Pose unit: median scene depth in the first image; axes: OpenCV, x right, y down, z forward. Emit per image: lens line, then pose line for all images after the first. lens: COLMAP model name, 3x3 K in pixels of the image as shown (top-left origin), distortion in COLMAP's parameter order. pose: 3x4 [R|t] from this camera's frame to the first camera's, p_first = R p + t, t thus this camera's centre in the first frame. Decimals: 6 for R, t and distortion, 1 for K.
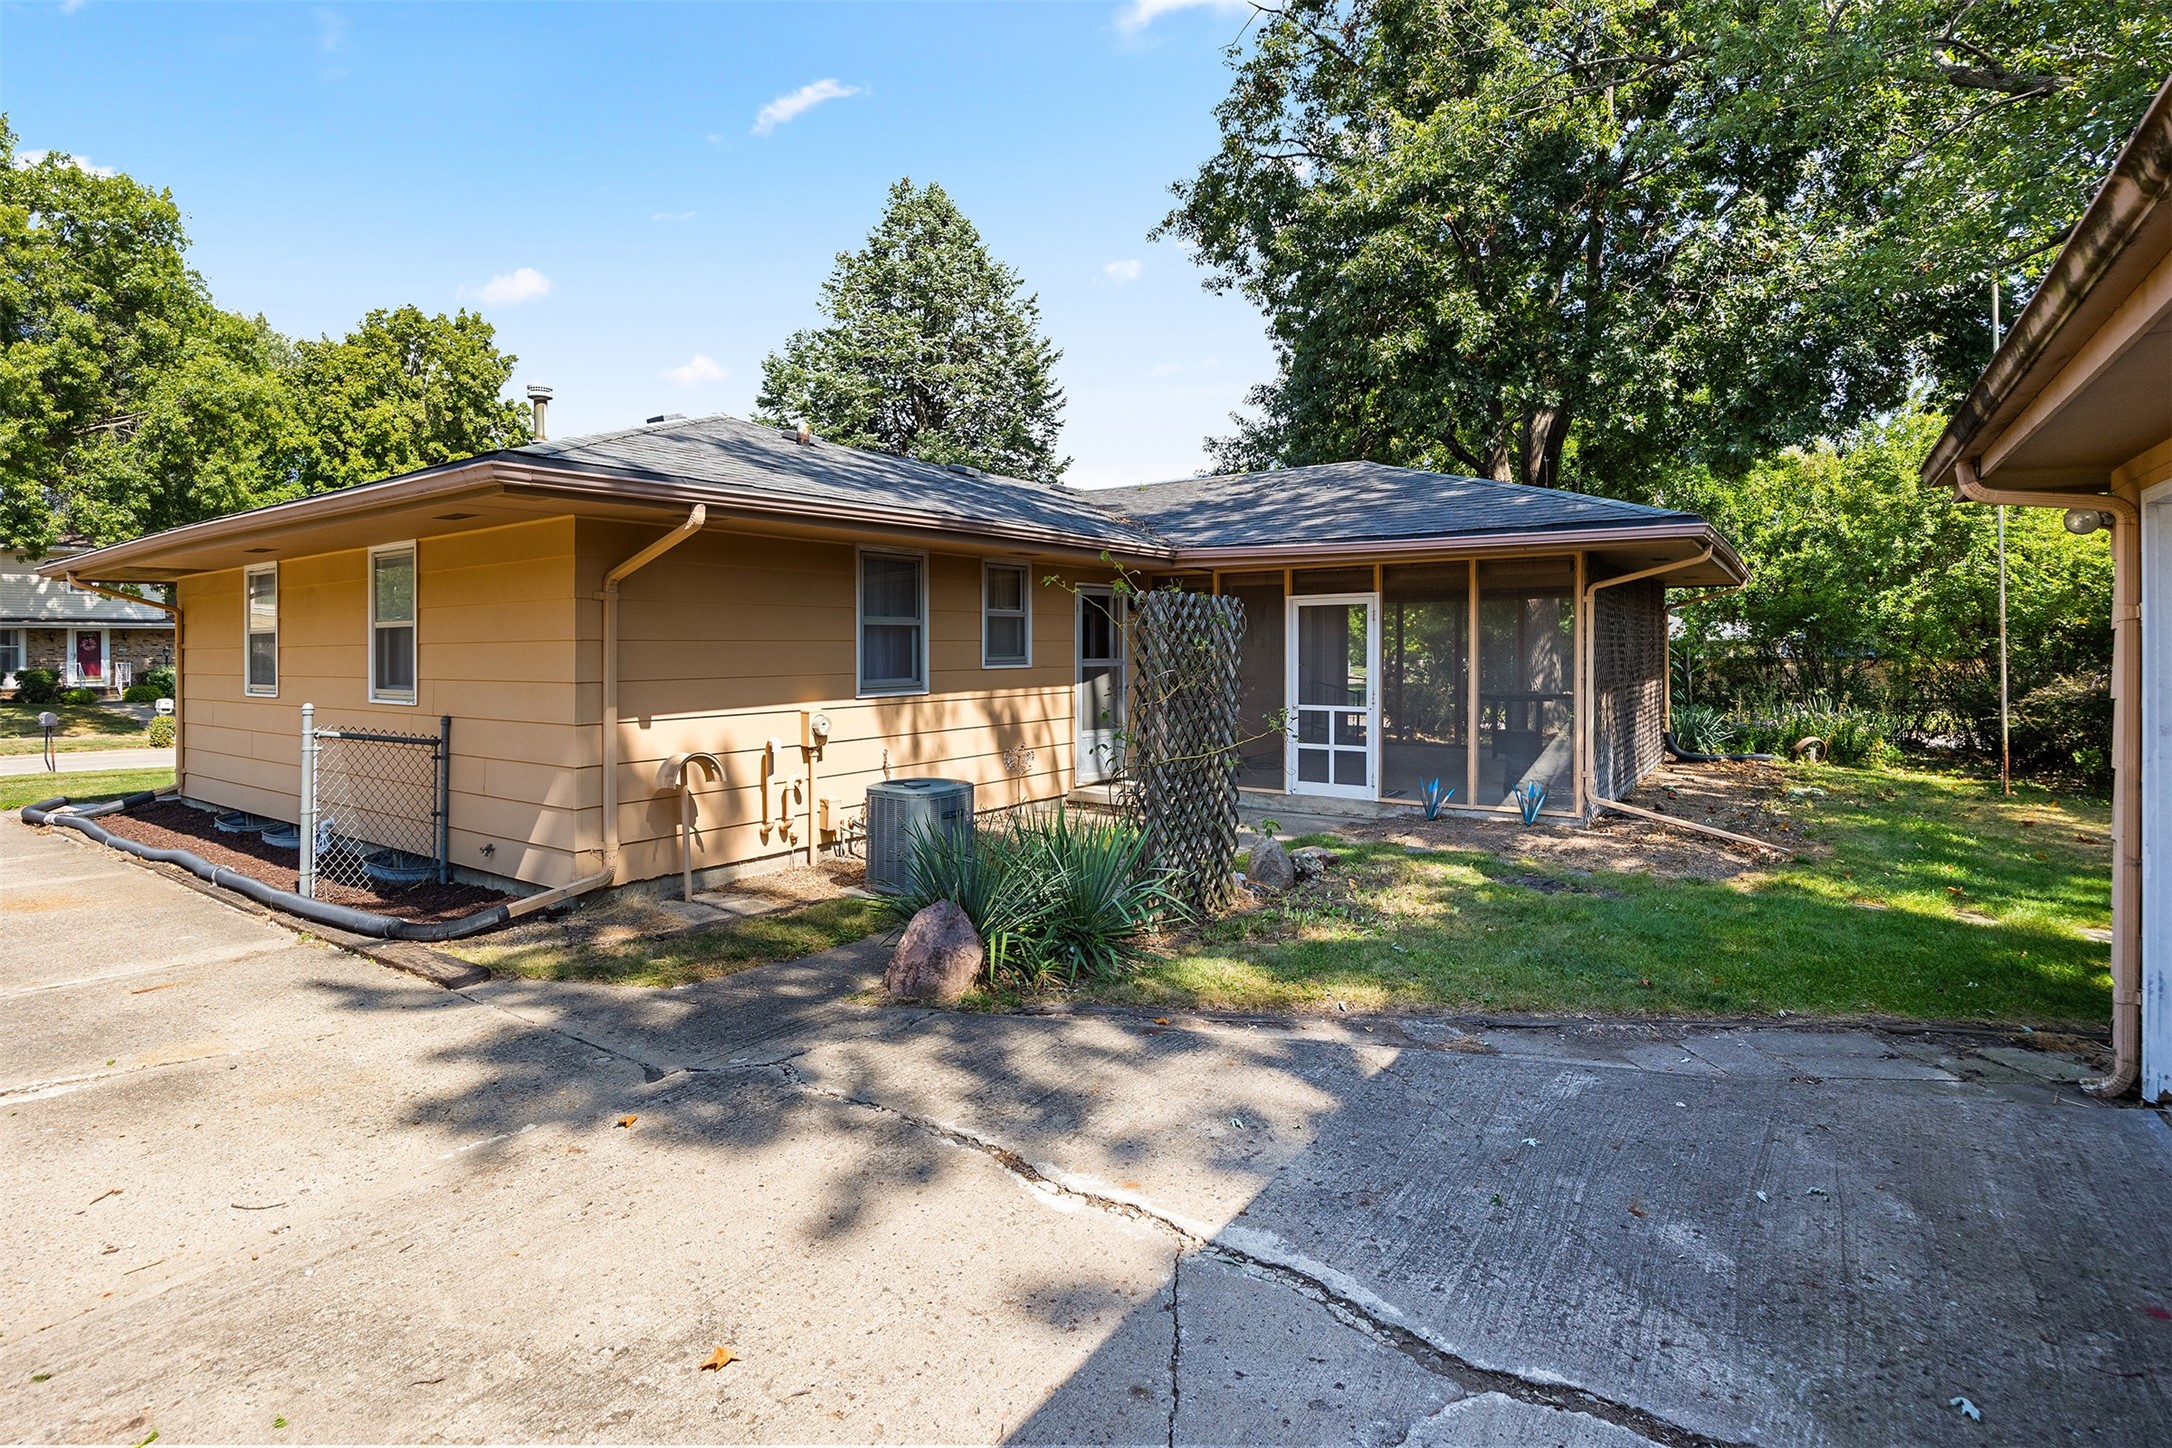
lens RADIAL K [[1119.1, 0, 1087.6], [0, 1119.1, 654.0], [0, 0, 1]] dist [-0.012118, 0.000812]
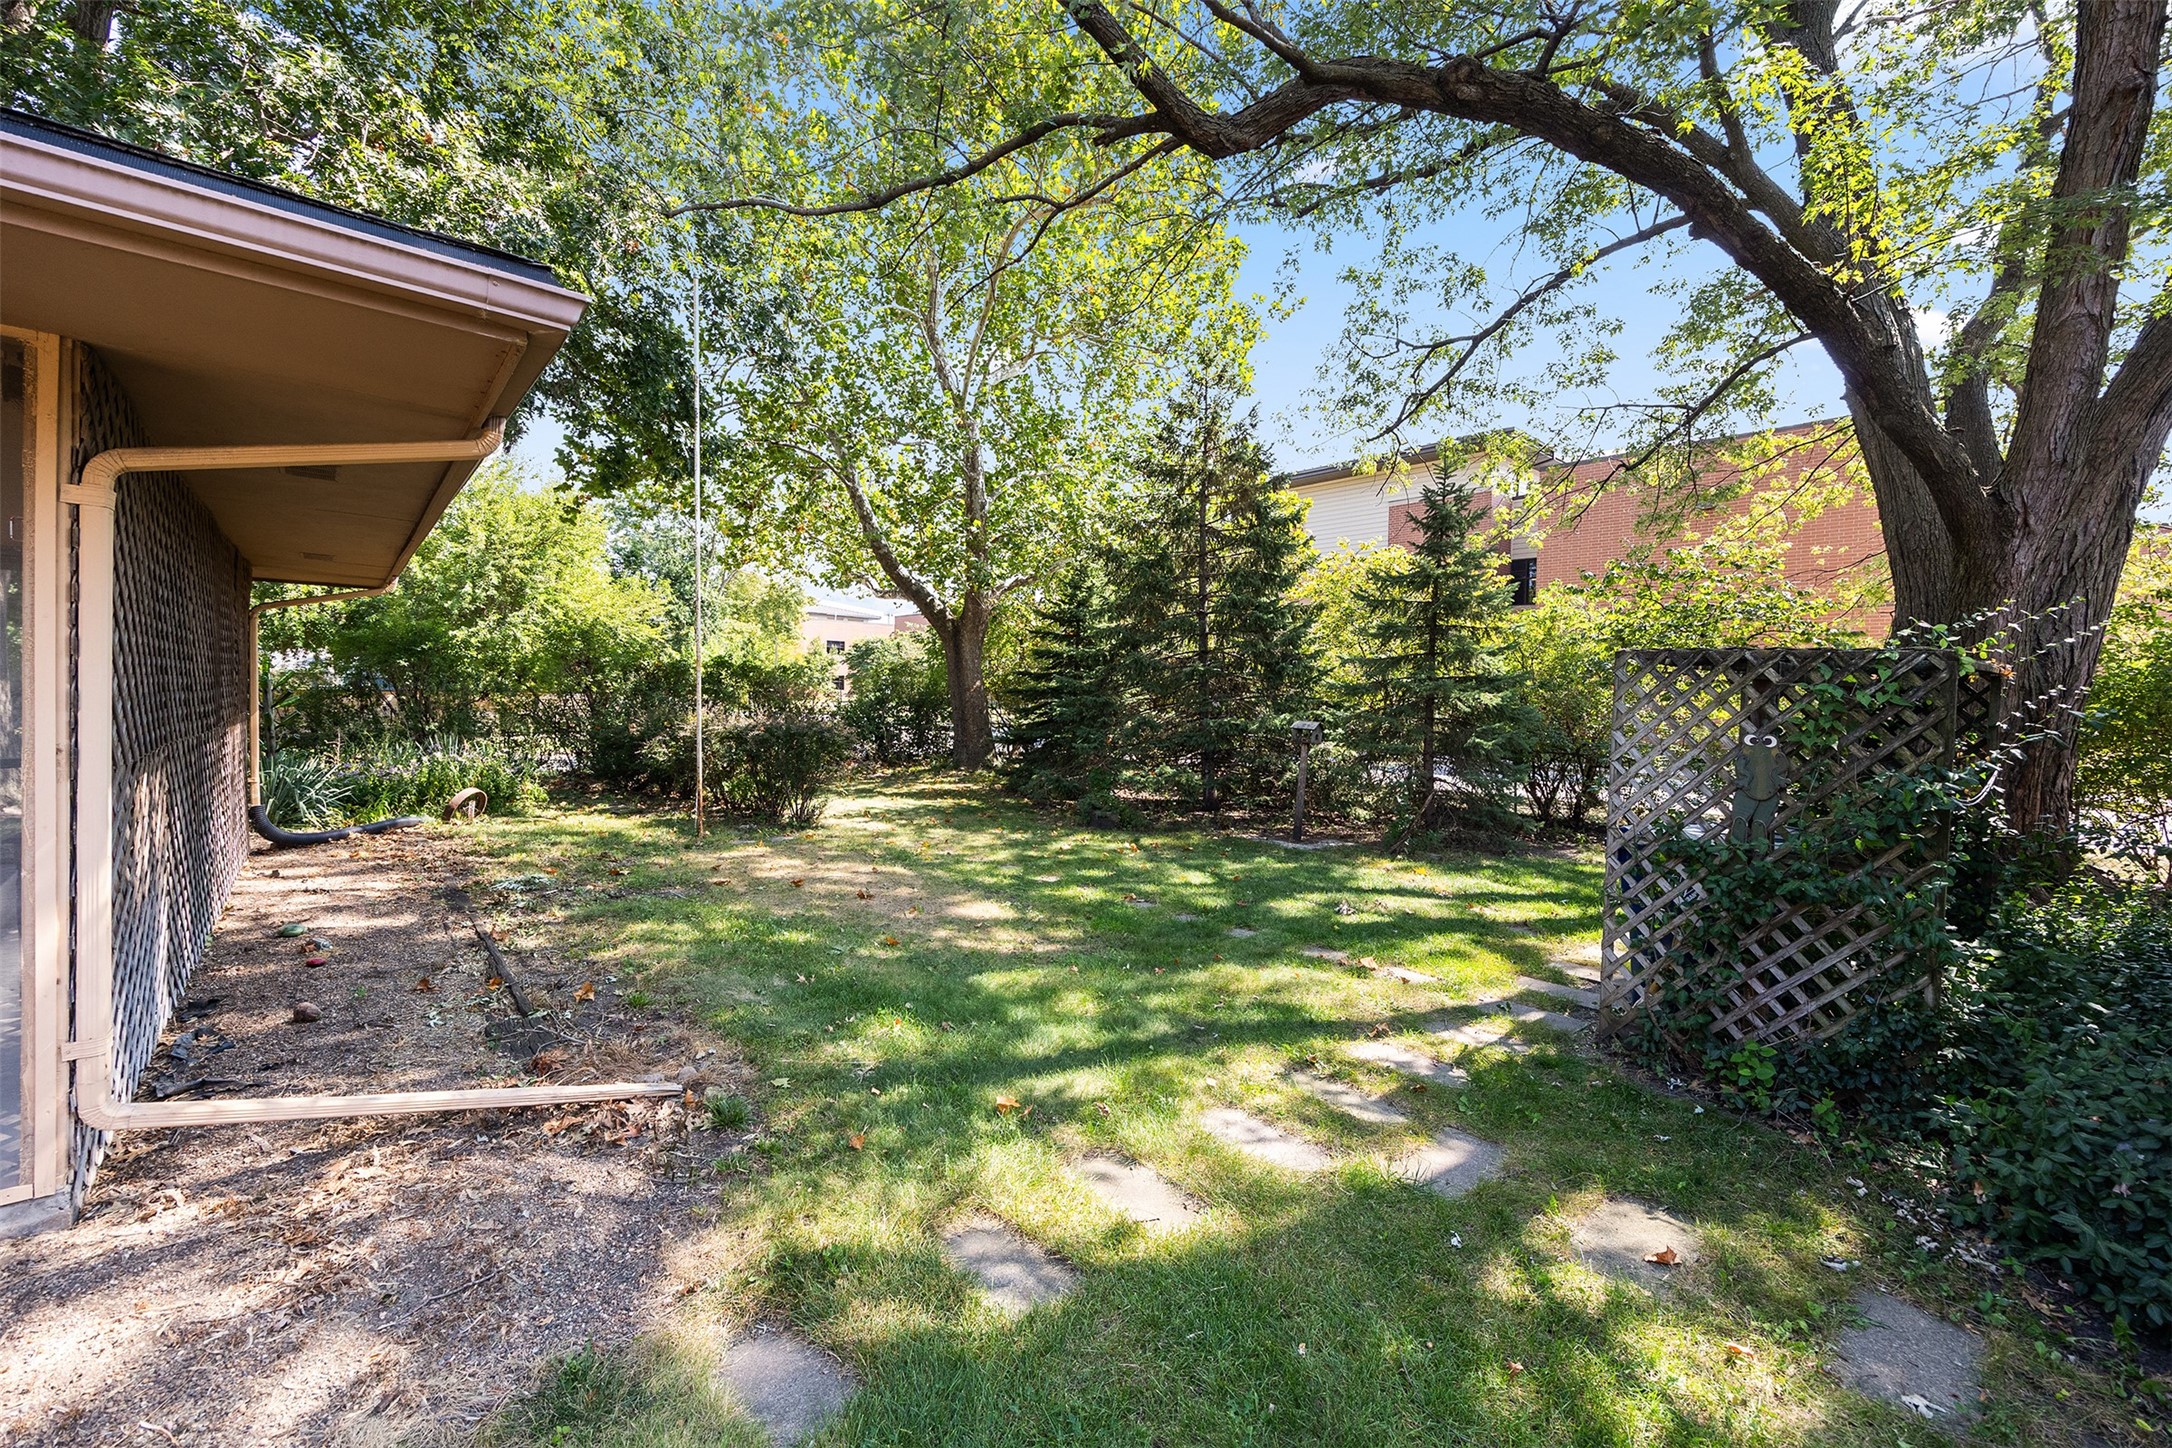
lens RADIAL K [[843.8, 0, 1068.0], [0, 843.8, 702.0], [0, 0, 1]] dist [0.001971, 0.000569]
pose [[0.279706, -0.001934, 0.960084, 0.679308], [-0.014203, 0.999880, 0.006152, 0.007959], [-0.959981, -0.015357, 0.279645, 1.530493]]
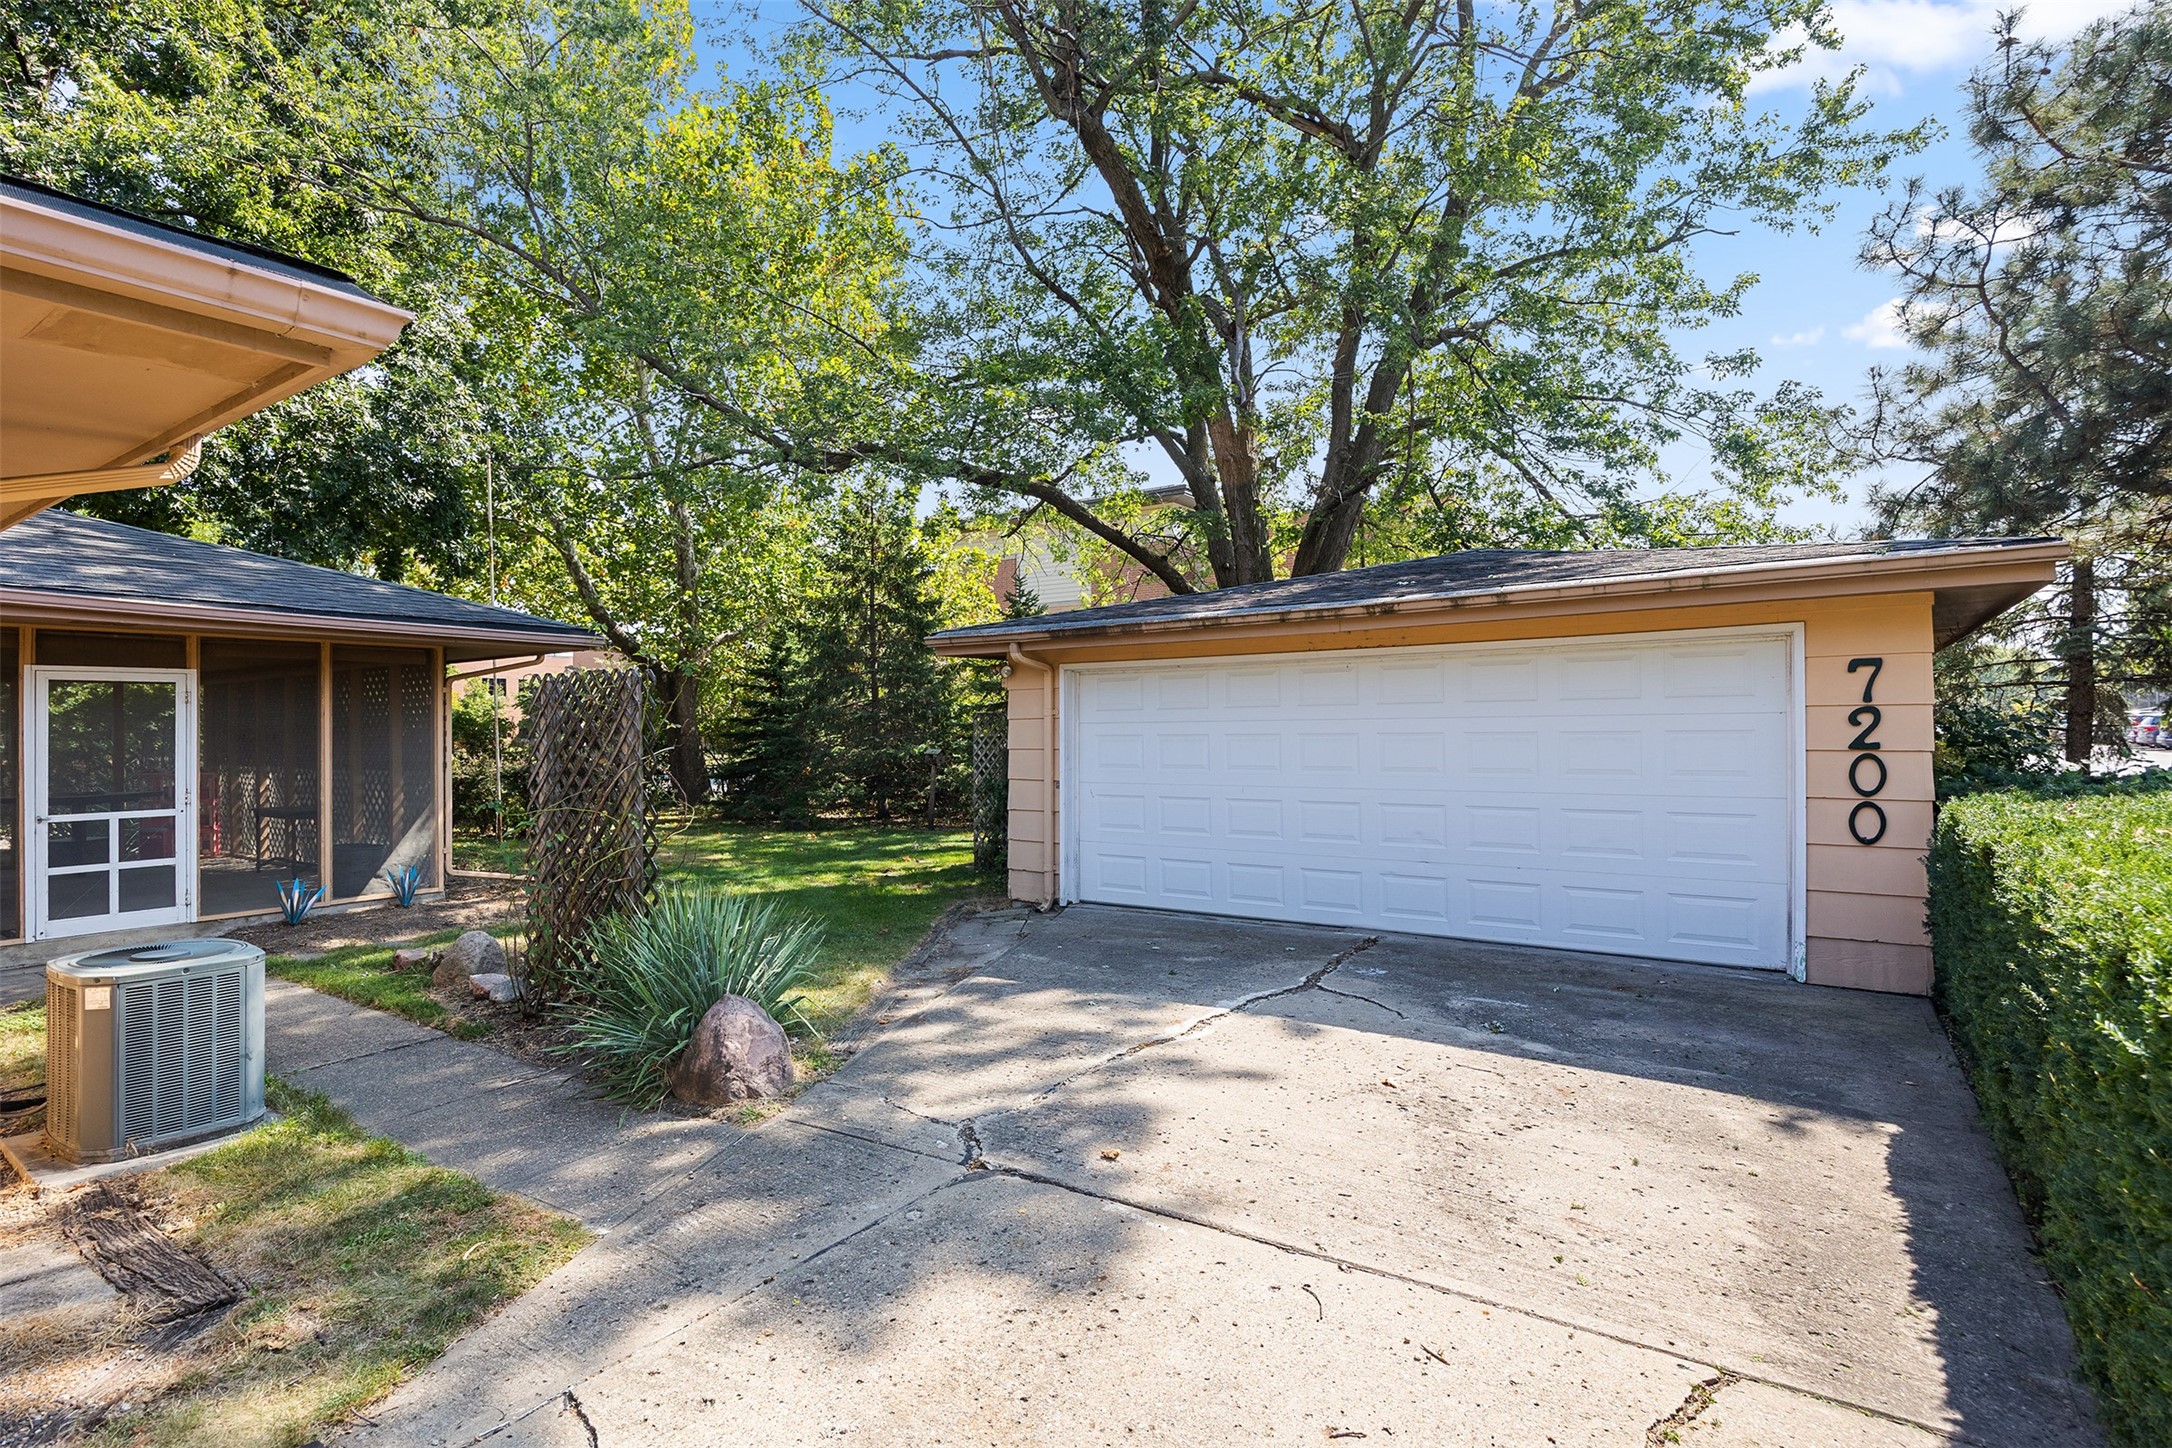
lens RADIAL K [[986.2, 0, 1086.0], [0, 986.2, 724.0], [0, 0, 1]] dist [-0.042578, 0.000115]
pose [[-0.005077, 0.008715, 0.999949, -1.152463], [0.022515, 0.999710, -0.008599, 0.015743], [-0.999734, 0.022470, -0.005272, 0.876882]]
